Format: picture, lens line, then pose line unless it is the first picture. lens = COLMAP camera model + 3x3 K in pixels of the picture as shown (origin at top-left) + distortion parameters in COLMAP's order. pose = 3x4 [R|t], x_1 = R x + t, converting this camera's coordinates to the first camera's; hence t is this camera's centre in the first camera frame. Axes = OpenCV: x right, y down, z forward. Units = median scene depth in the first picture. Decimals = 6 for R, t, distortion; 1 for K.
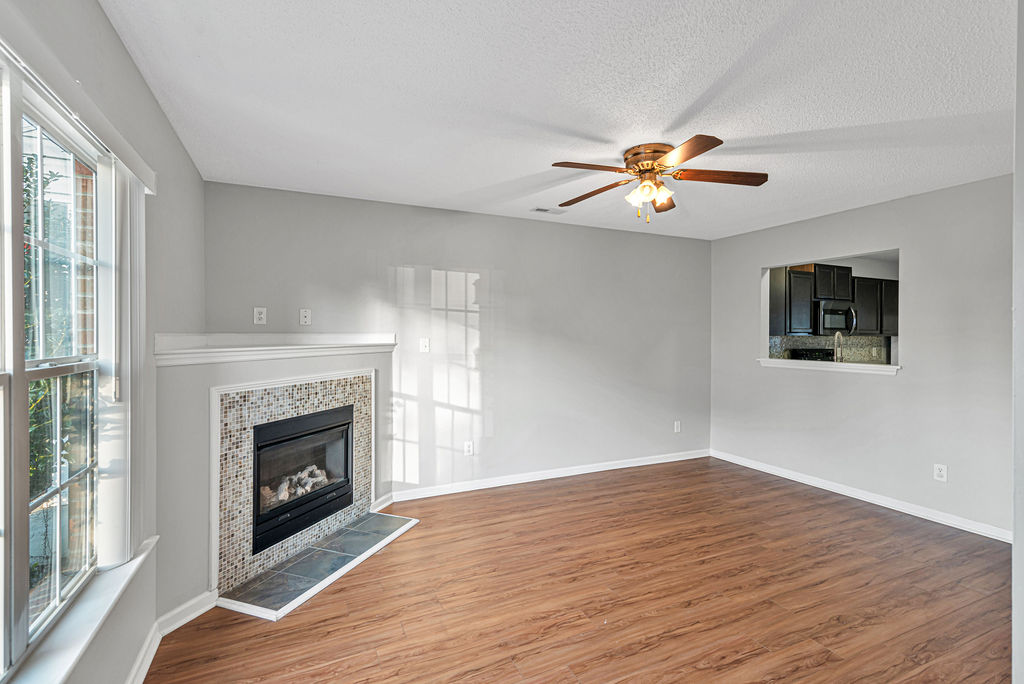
lens RADIAL K [[469.7, 0, 517.5], [0, 469.7, 337.2], [0, 0, 1]] dist [0.017566, -0.001818]
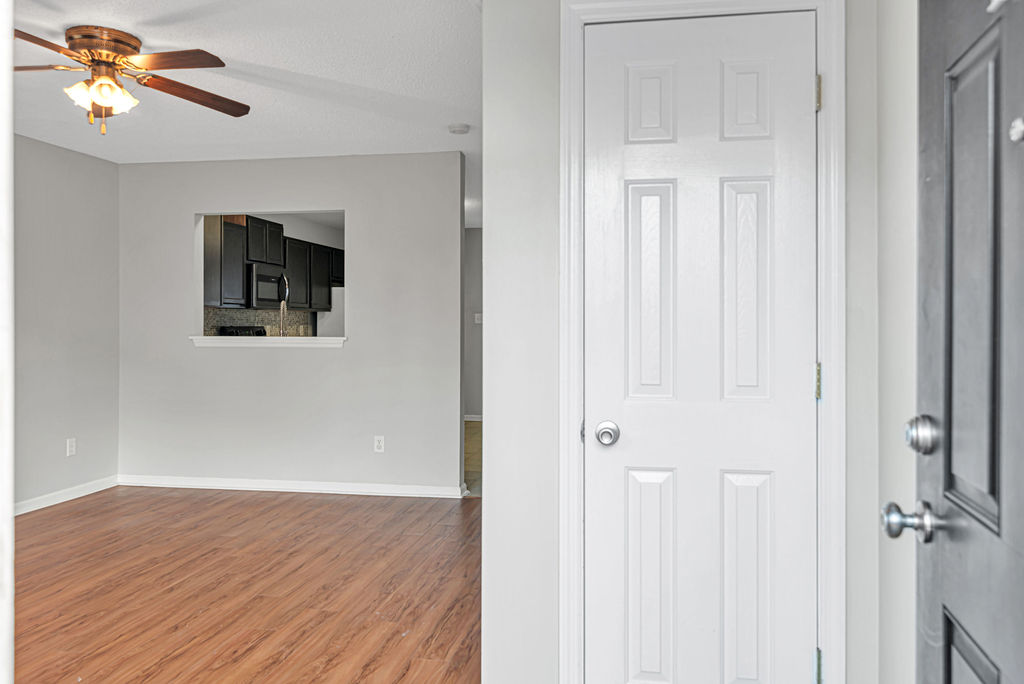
lens RADIAL K [[780.8, 0, 509.1], [0, 780.8, 320.9], [0, 0, 1]] dist [0.001248, 0.006063]
pose [[0.583967, -0.001485, 0.811776, -0.309665], [0.005364, 0.999984, -0.002029, 0.043552], [-0.811760, 0.005540, 0.583965, -0.185222]]
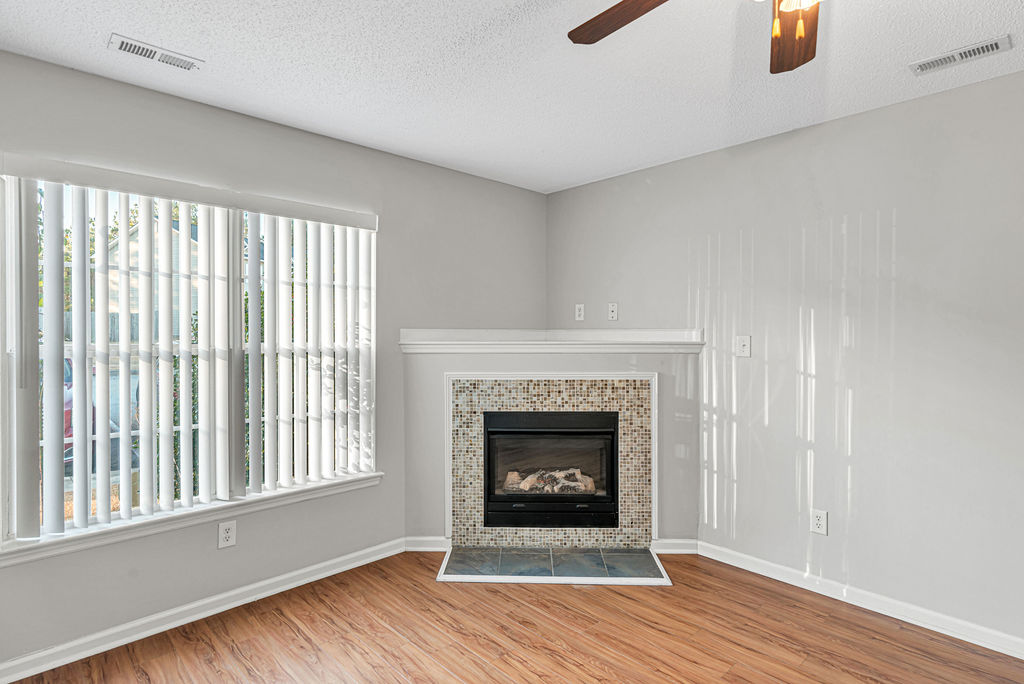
lens RADIAL K [[524.3, 0, 513.9], [0, 524.3, 339.6], [0, 0, 1]] dist [0.008374, -0.001137]
pose [[0.314829, 0.009811, -0.949098, 0.572281], [-0.006327, 0.999946, 0.008237, 0.005792], [0.949127, 0.003412, 0.314874, 0.601828]]
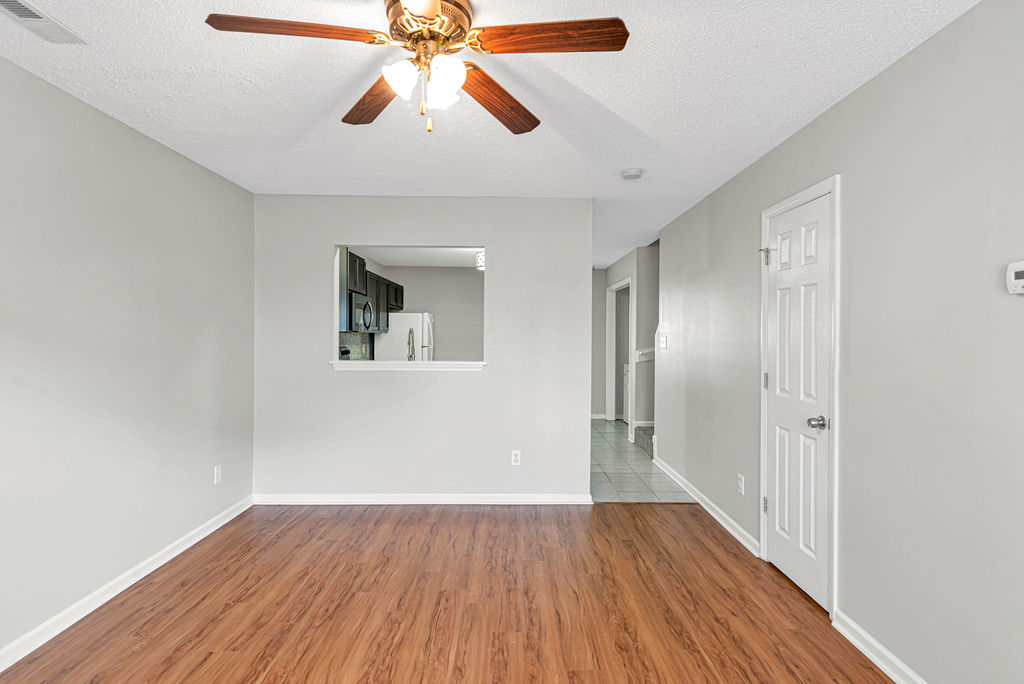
lens RADIAL K [[524.3, 0, 513.9], [0, 524.3, 337.2], [0, 0, 1]] dist [0.008374, -0.001137]
pose [[0.420675, -0.006241, 0.907190, -0.240240], [0.000071, 0.999977, 0.006846, 0.000361], [-0.907211, -0.002815, 0.420665, 0.602262]]
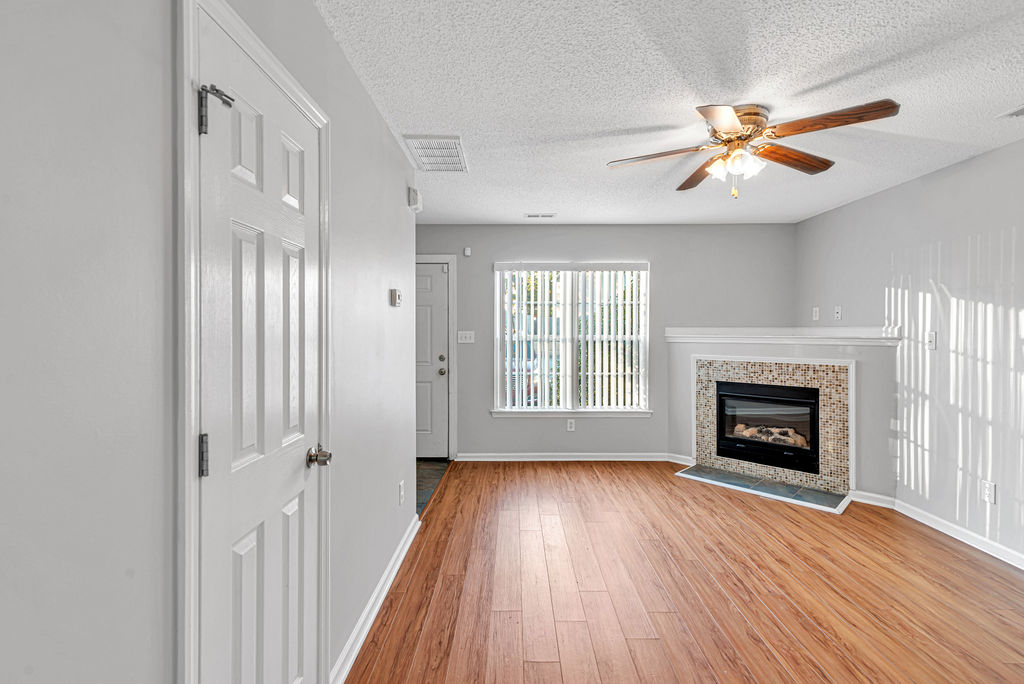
lens RADIAL K [[469.7, 0, 513.3], [0, 469.7, 334.1], [0, 0, 1]] dist [0.017566, -0.001818]
pose [[-0.424731, 0.007914, -0.905285, 1.174882], [-0.005383, 0.999922, 0.011267, 0.001120], [0.905304, 0.009658, -0.424655, 0.941939]]
